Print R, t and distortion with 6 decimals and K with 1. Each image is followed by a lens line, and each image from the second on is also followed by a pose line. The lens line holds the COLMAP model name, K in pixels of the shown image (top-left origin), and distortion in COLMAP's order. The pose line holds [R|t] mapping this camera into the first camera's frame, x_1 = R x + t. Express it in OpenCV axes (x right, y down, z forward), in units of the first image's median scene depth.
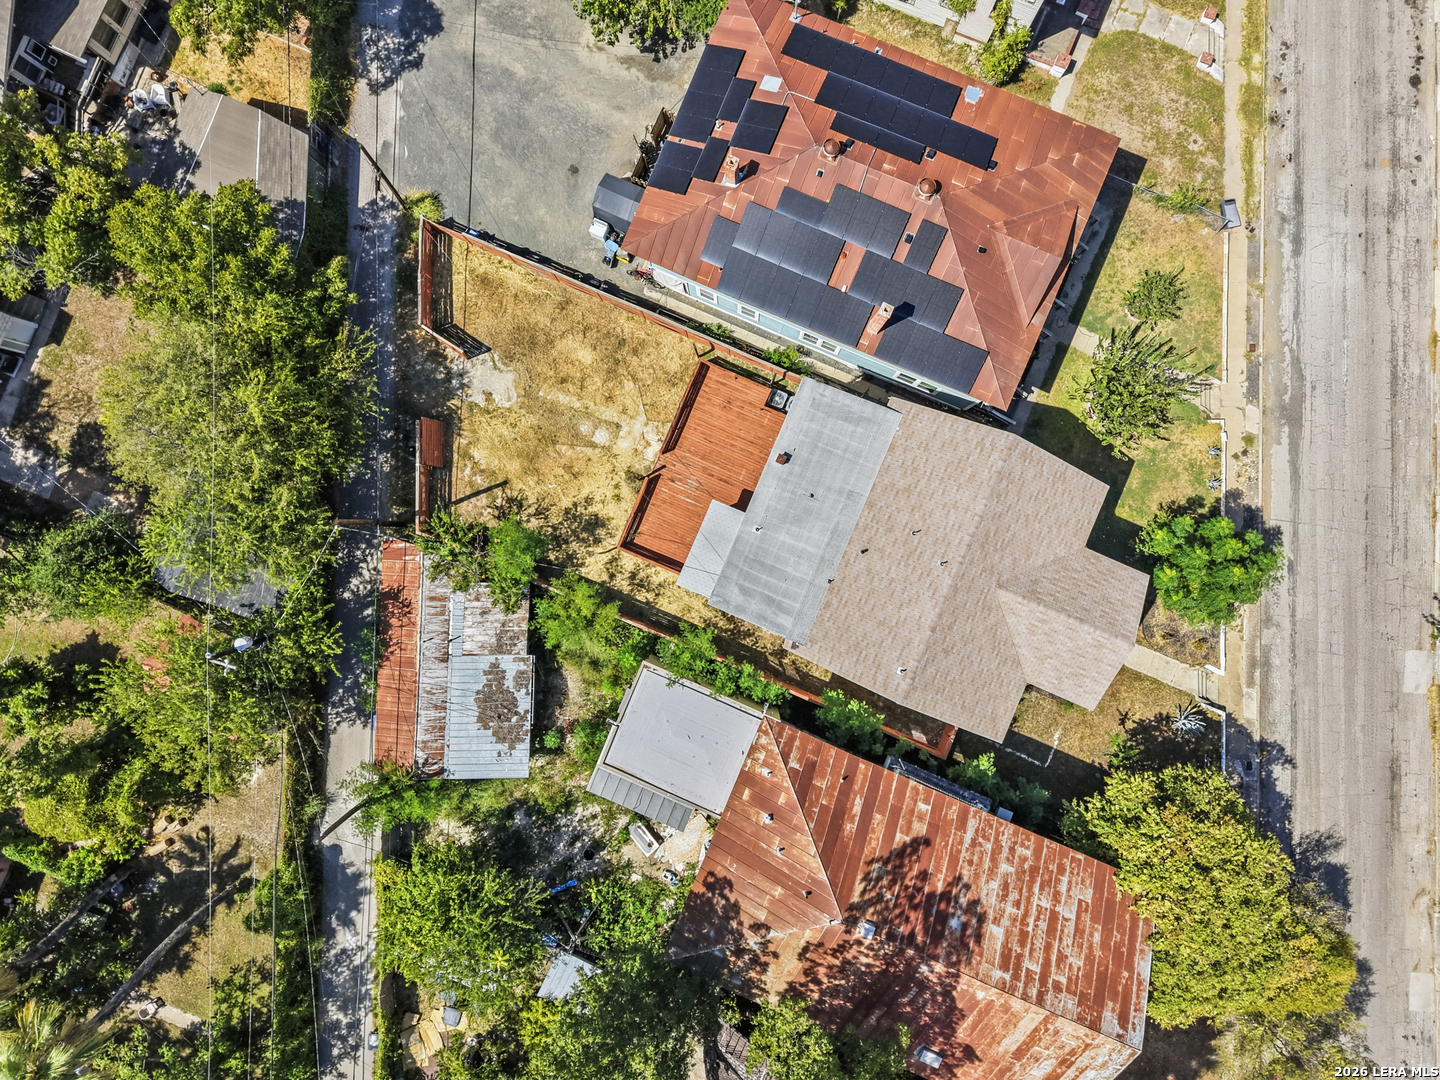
lens RADIAL K [[923.7, 0, 748.9], [0, 923.7, 514.6], [0, 0, 1]] dist [0.007856, -0.000653]
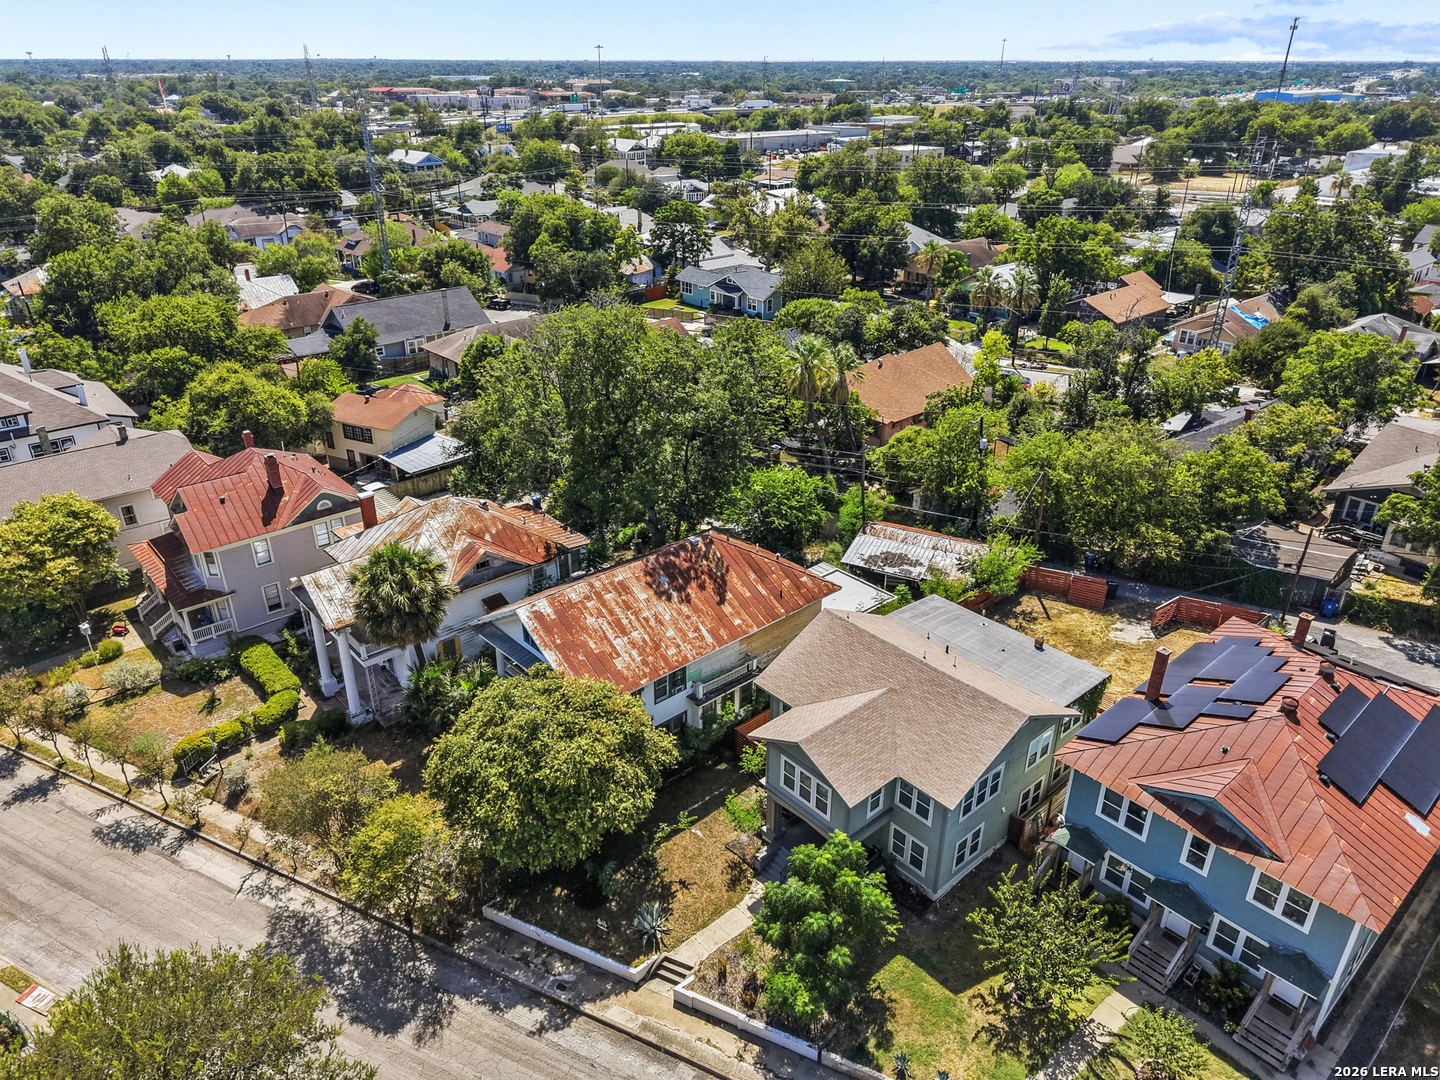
lens RADIAL K [[973.7, 0, 724.9], [0, 973.7, 536.2], [0, 0, 1]] dist [0.021596, -0.000736]
pose [[-0.422067, 0.420759, -0.803008, 1.026678], [-0.905950, -0.163149, 0.390687, -0.145214], [0.033375, 0.892381, 0.450046, 0.237977]]
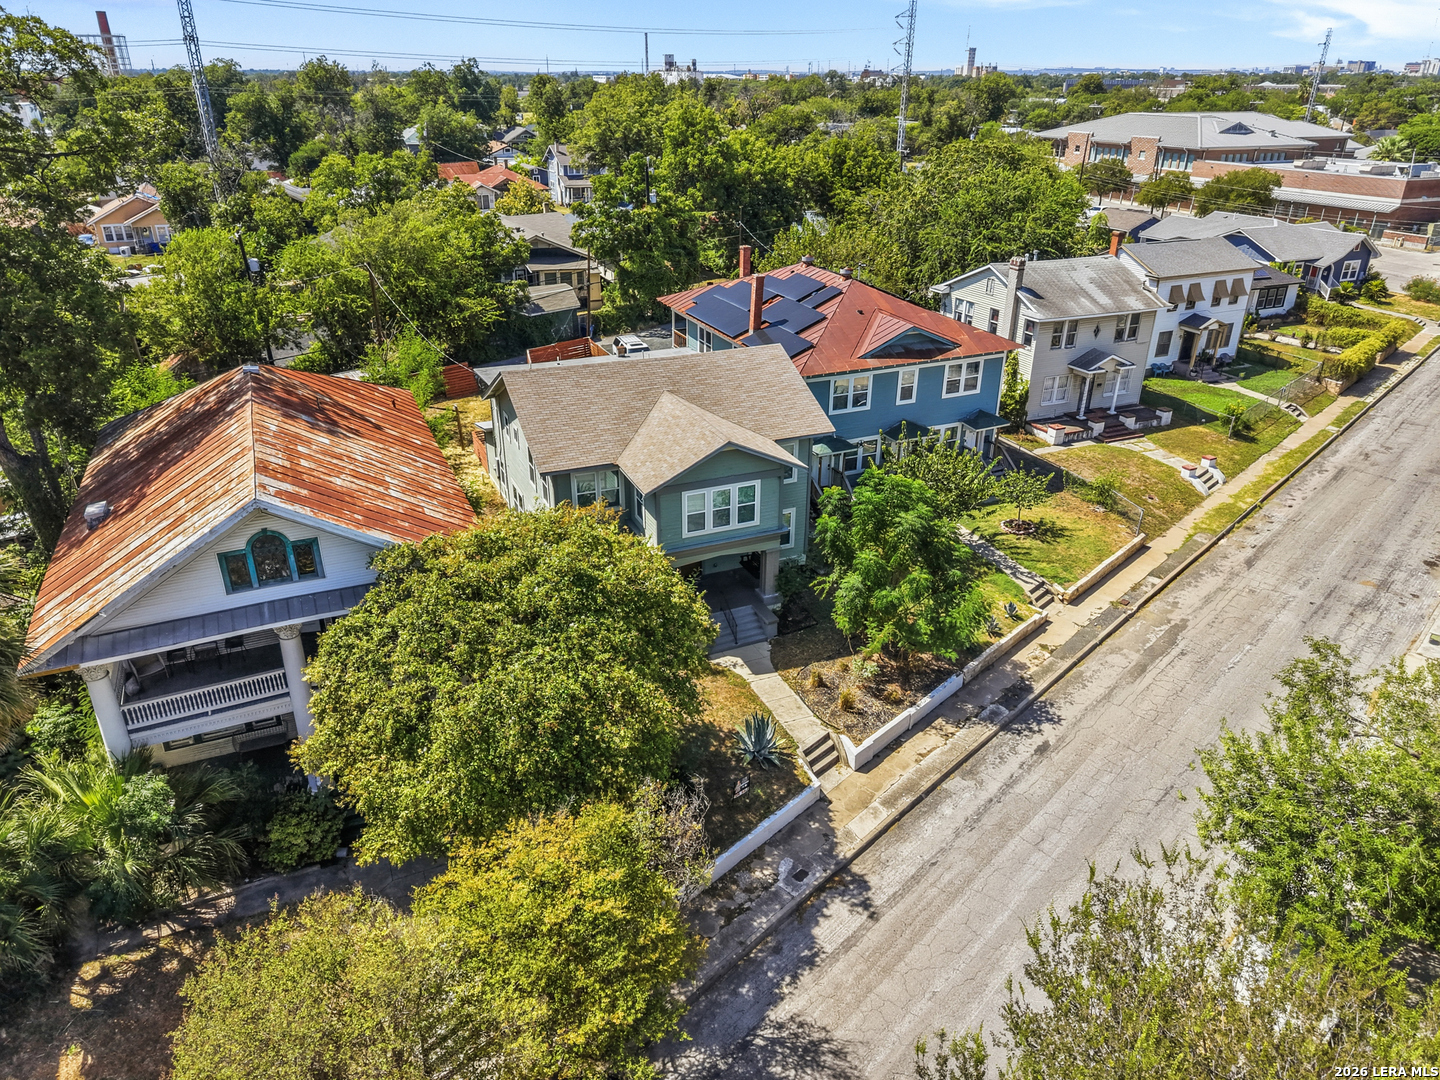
lens RADIAL K [[973.7, 0, 724.9], [0, 973.7, 536.2], [0, 0, 1]] dist [0.021596, -0.000736]
pose [[0.740212, 0.300221, -0.601626, 0.796870], [-0.672373, 0.332057, -0.661553, 0.617137], [0.001162, 0.894207, 0.447653, 0.569616]]
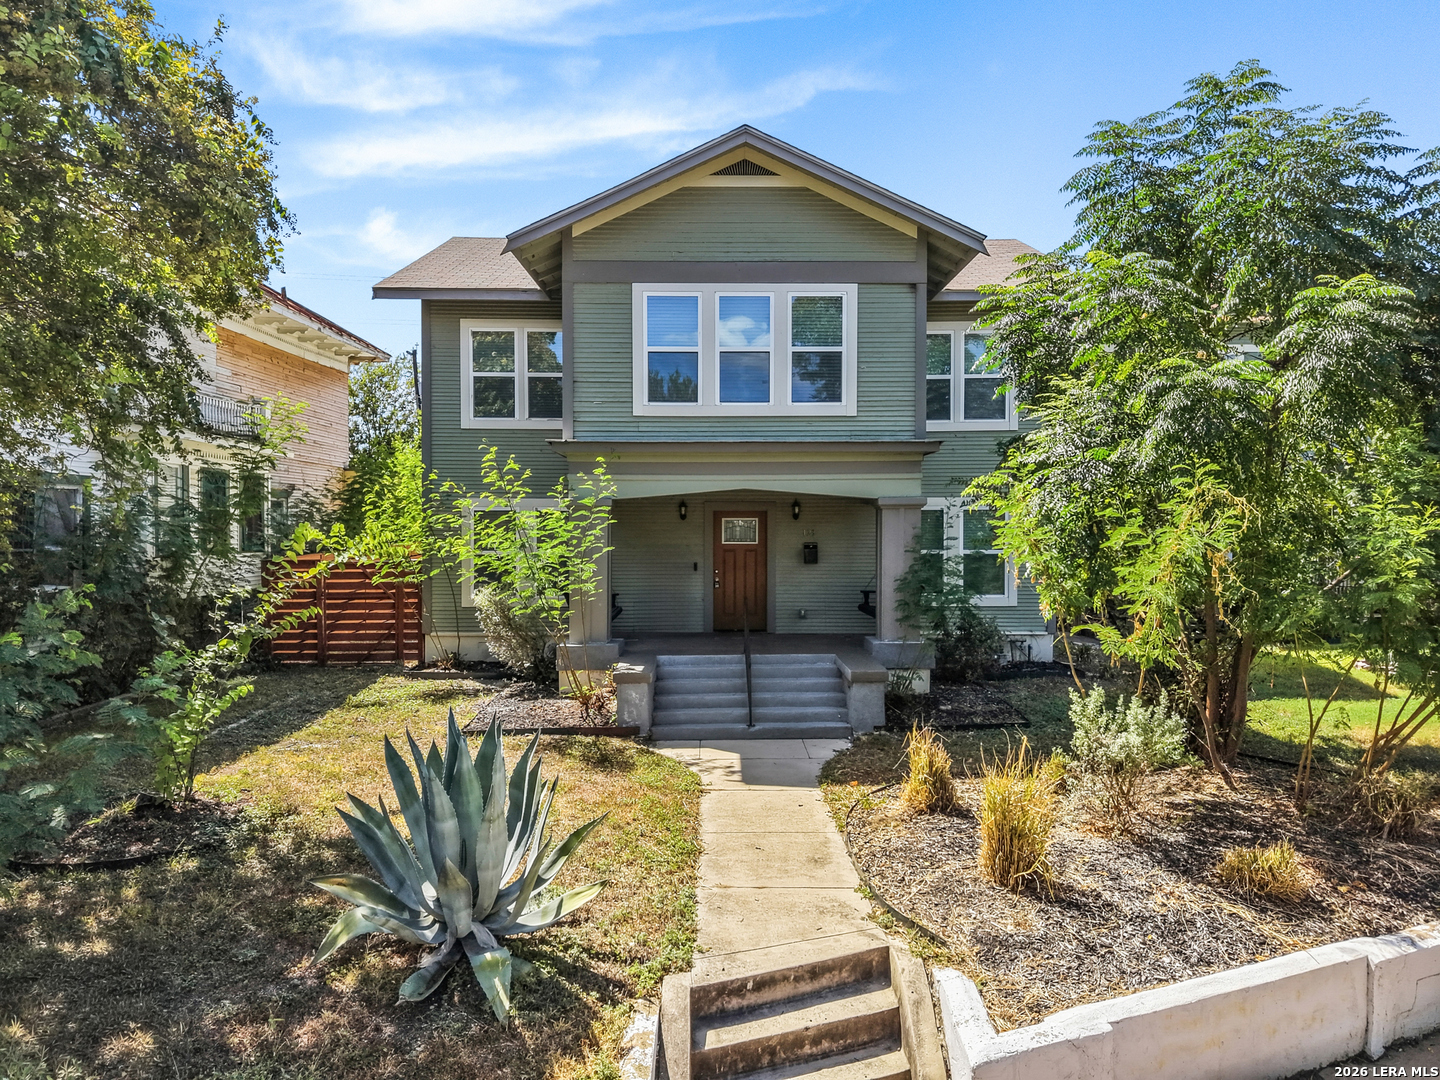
lens RADIAL K [[973.7, 0, 724.9], [0, 973.7, 536.2], [0, 0, 1]] dist [0.021596, -0.000736]
pose [[0.404416, 0.015719, -0.914440, 0.600813], [-0.914066, 0.040296, -0.403558, 0.241361], [0.030504, 0.999064, 0.030665, 0.930545]]
